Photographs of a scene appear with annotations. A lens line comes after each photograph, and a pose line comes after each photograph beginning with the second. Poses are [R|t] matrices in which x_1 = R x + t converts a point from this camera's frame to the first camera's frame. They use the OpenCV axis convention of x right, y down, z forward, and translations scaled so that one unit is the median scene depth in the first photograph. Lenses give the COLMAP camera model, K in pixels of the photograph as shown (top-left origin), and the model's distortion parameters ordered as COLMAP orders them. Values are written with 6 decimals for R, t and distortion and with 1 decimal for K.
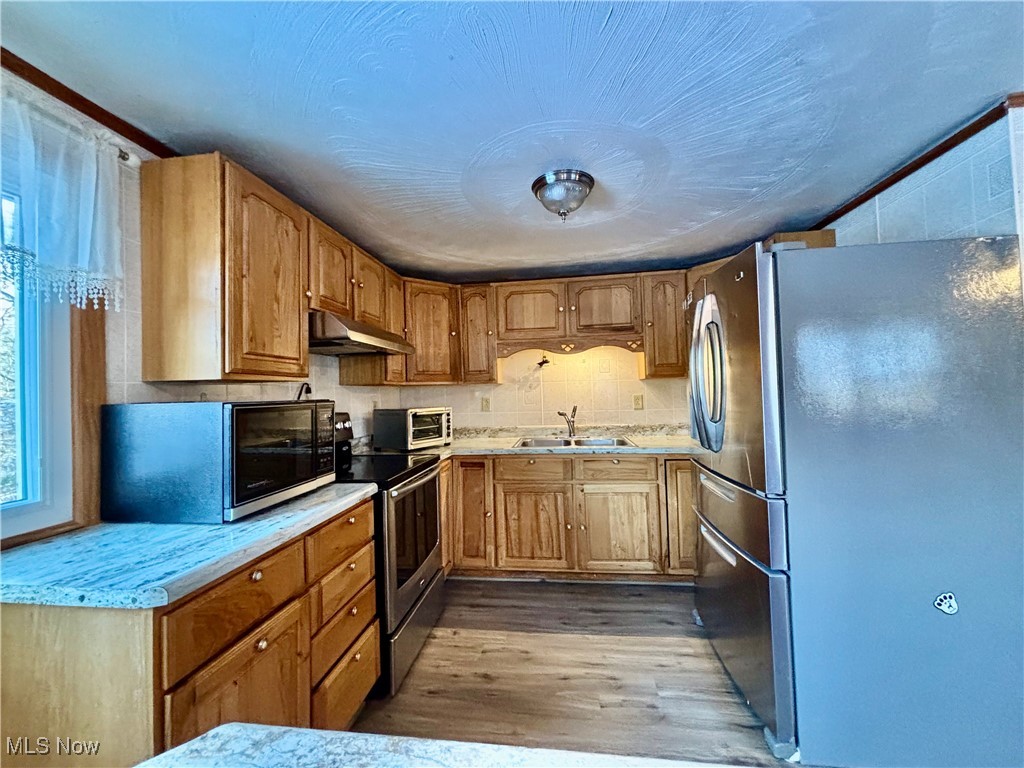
lens RADIAL K [[408.3, 0, 507.6], [0, 408.3, 379.9], [0, 0, 1]] dist [-0.009970, -0.000811]
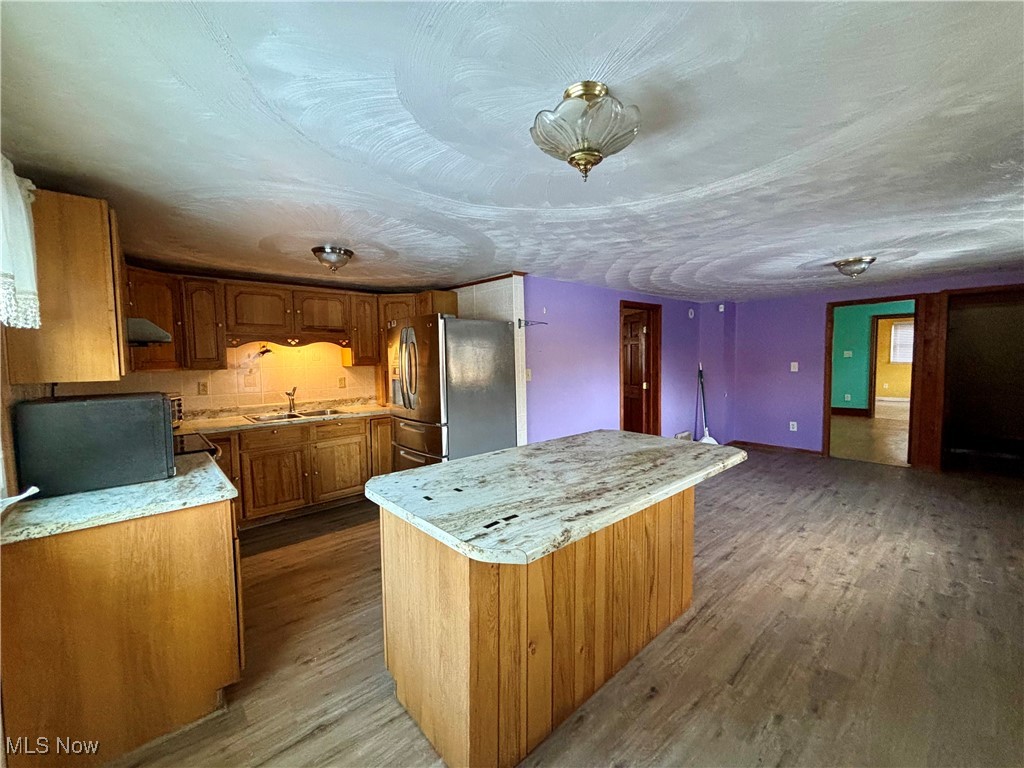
lens RADIAL K [[408.3, 0, 512.2], [0, 408.3, 383.1], [0, 0, 1]] dist [-0.009970, -0.000811]
pose [[0.643951, -0.030716, 0.764450, -0.436239], [-0.026850, 0.997671, 0.062704, -0.054269], [-0.764596, -0.060904, 0.641626, -0.398046]]
